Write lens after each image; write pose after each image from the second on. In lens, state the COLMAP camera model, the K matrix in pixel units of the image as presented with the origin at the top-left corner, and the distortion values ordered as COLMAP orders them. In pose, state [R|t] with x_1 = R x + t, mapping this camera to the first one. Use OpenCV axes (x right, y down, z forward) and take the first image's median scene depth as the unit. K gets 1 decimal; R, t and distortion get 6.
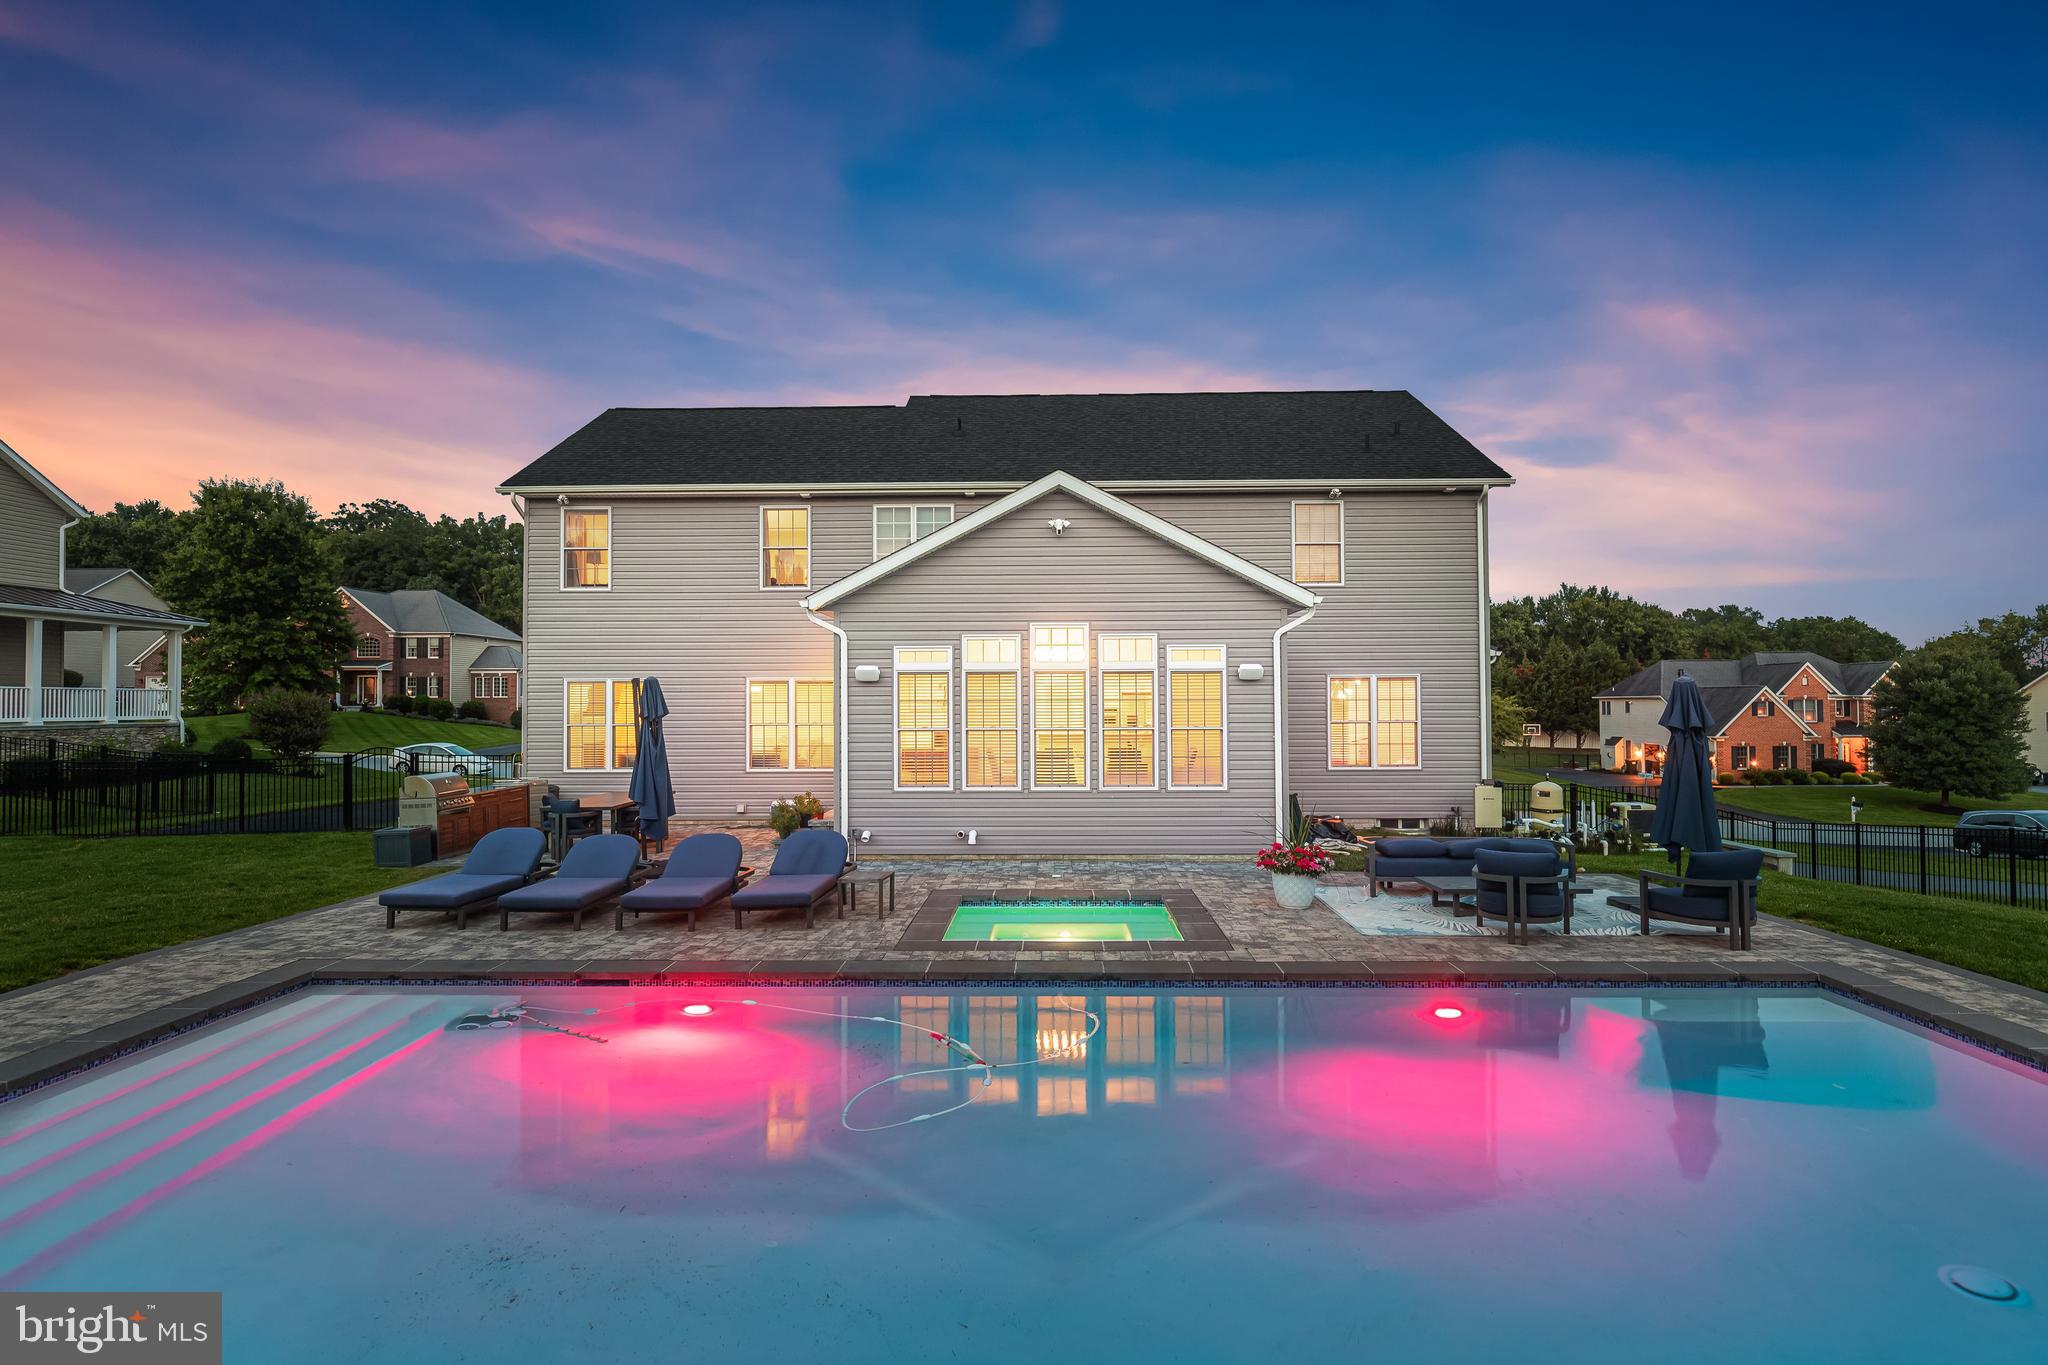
lens RADIAL K [[1167.2, 0, 1056.3], [0, 1167.2, 666.5], [0, 0, 1]] dist [-0.001228, -0.001814]
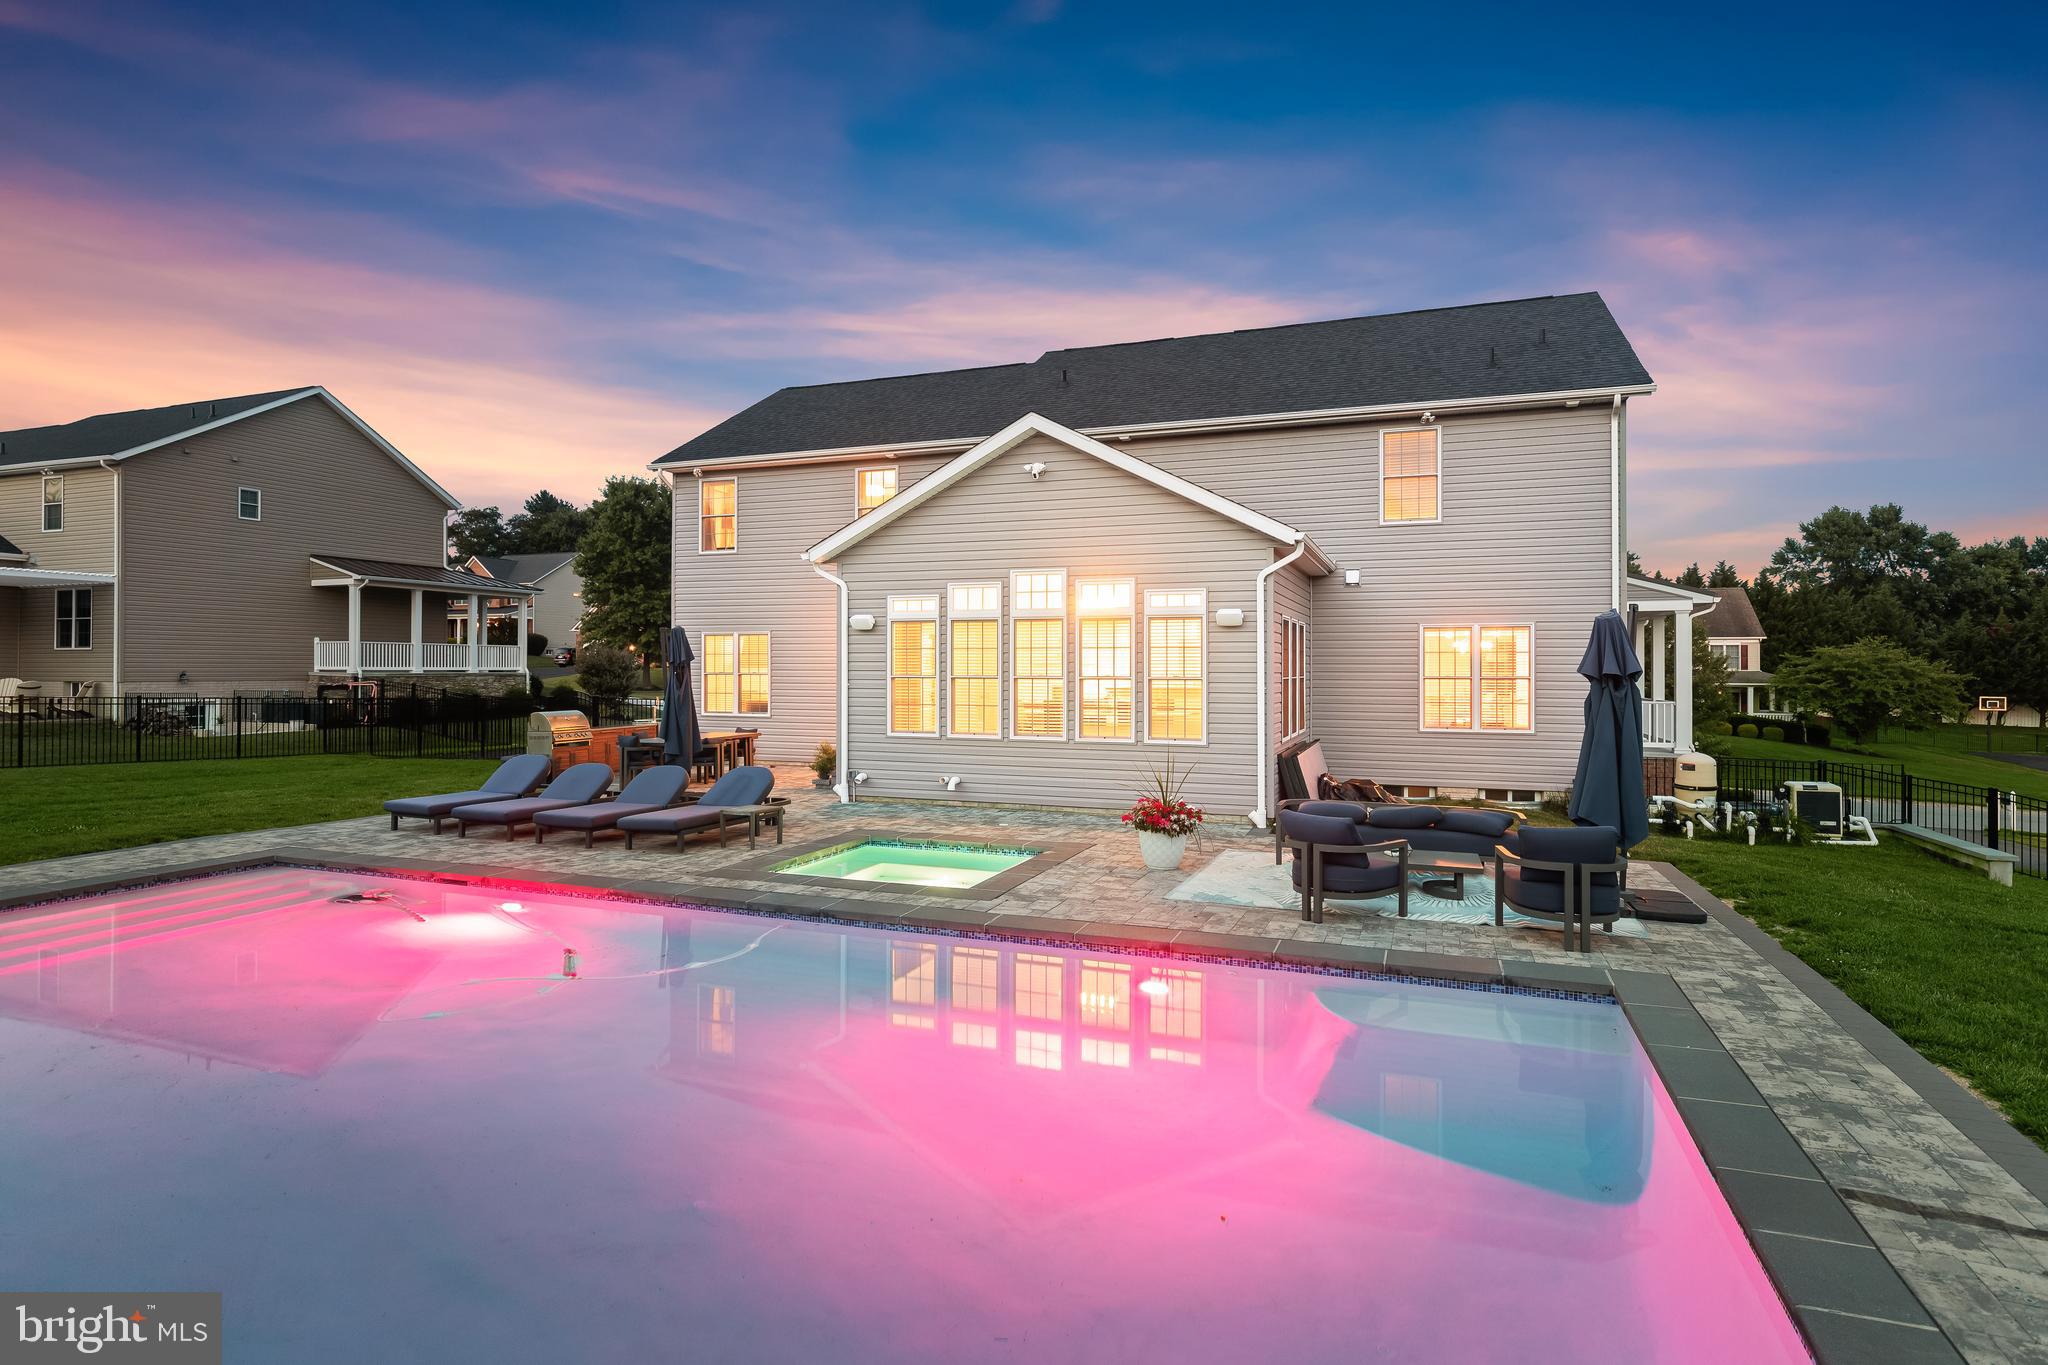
lens RADIAL K [[1167.2, 0, 1014.4], [0, 1167.2, 646.8], [0, 0, 1]] dist [-0.001228, -0.001814]
pose [[0.930234, 0.000338, -0.366967, 0.274508], [0.004061, 0.999929, 0.011217, 0.013305], [0.366945, -0.011925, 0.930166, 0.064687]]
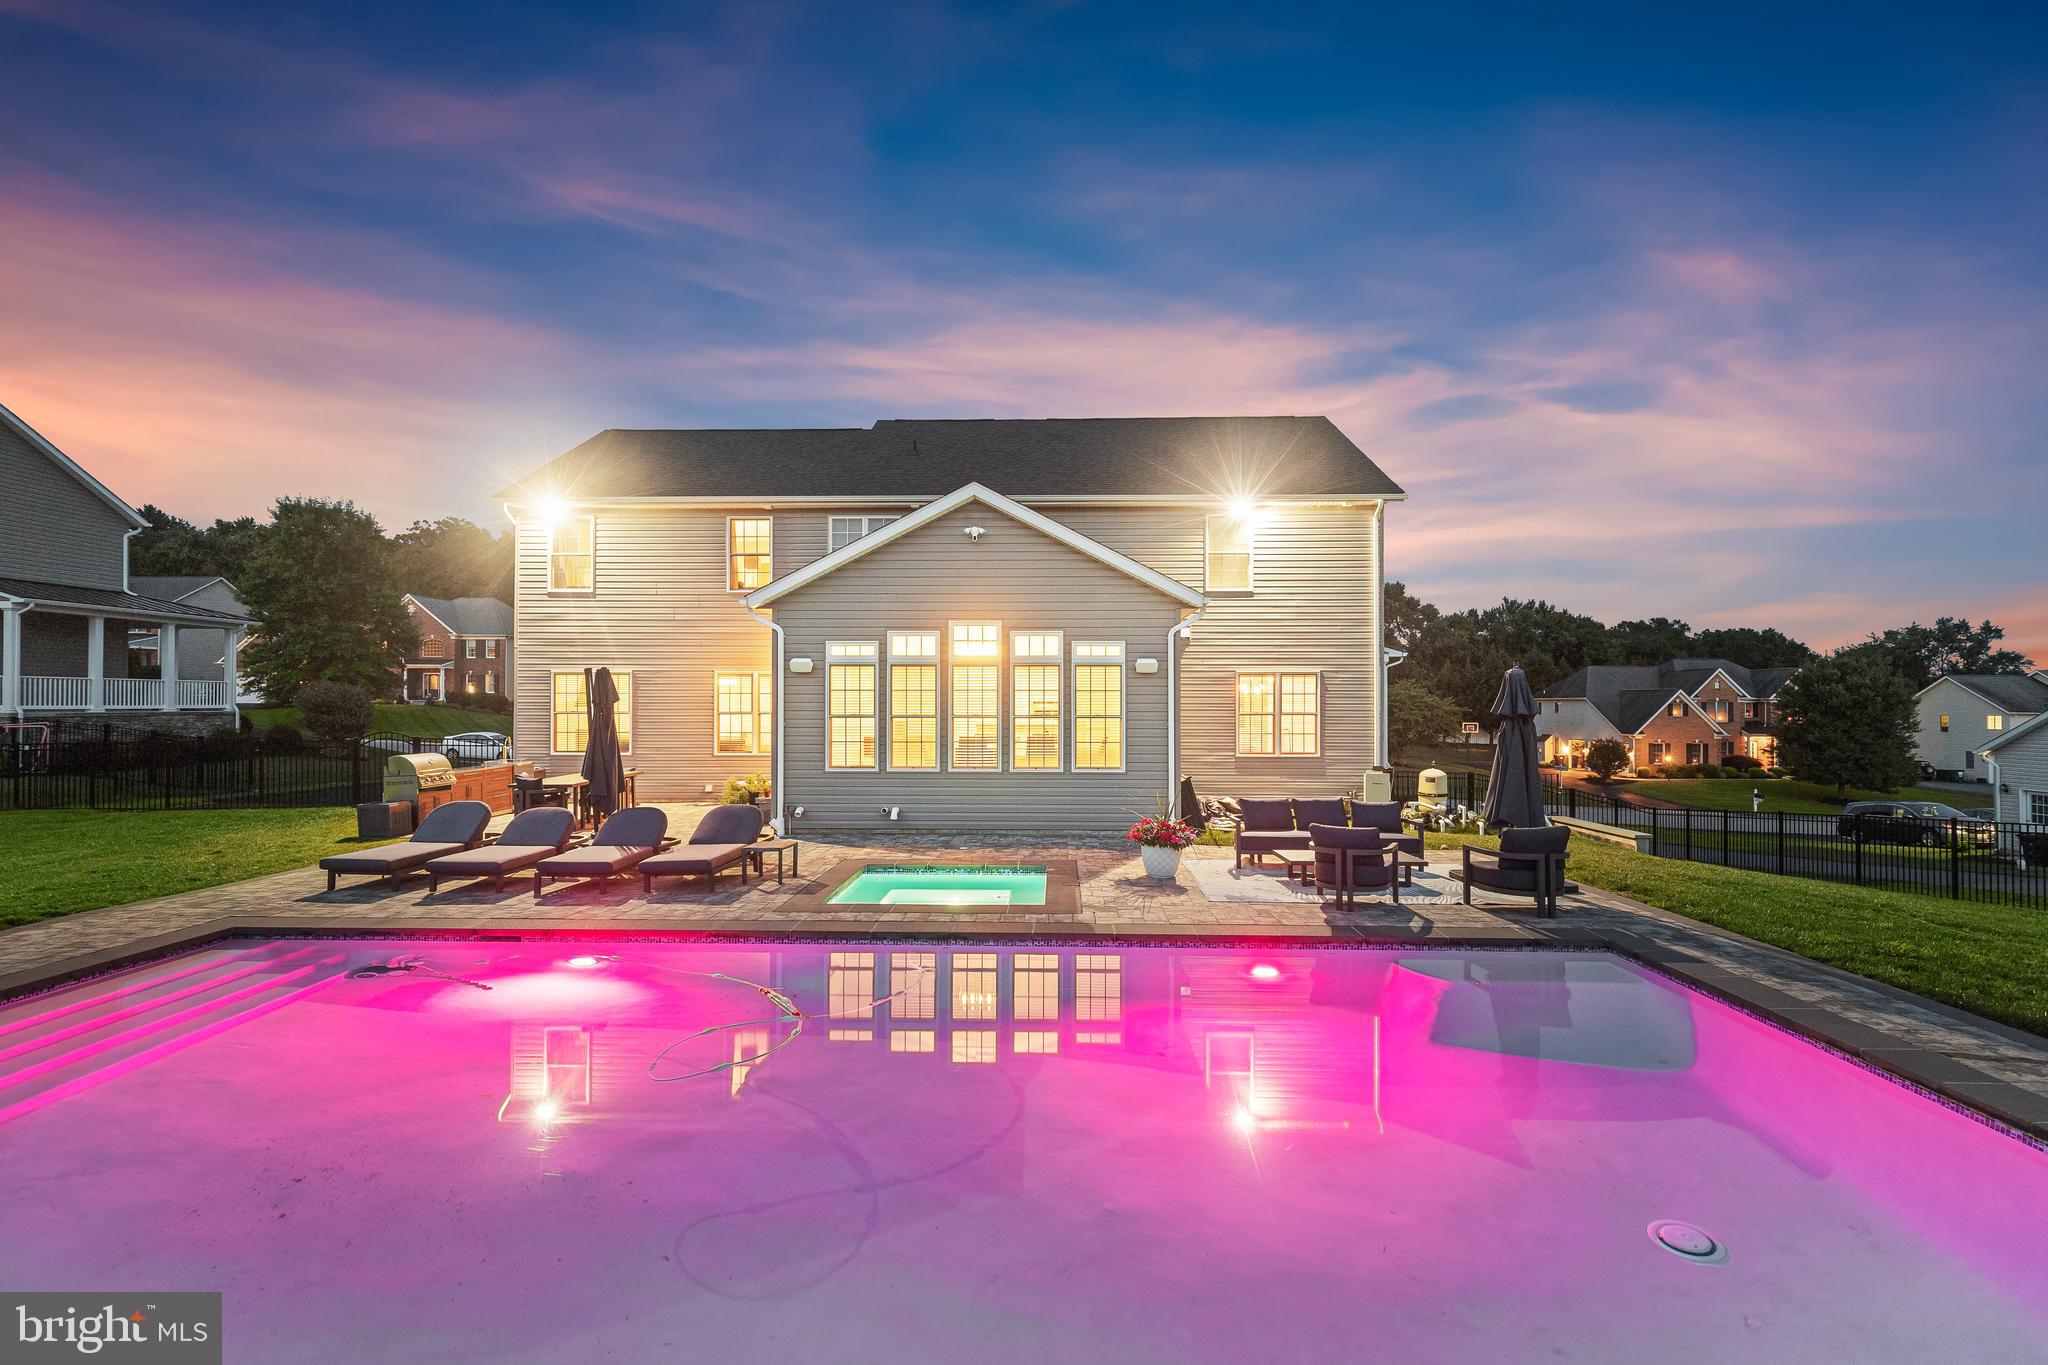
lens RADIAL K [[1035.0, 0, 1055.9], [0, 1035.0, 677.0], [0, 0, 1]] dist [0.006949, 0.001755]
pose [[0.999925, 0.005595, -0.010851, 0.072176], [-0.005534, 0.999968, 0.005729, 0.007982], [0.010882, -0.005669, 0.999925, 0.014402]]
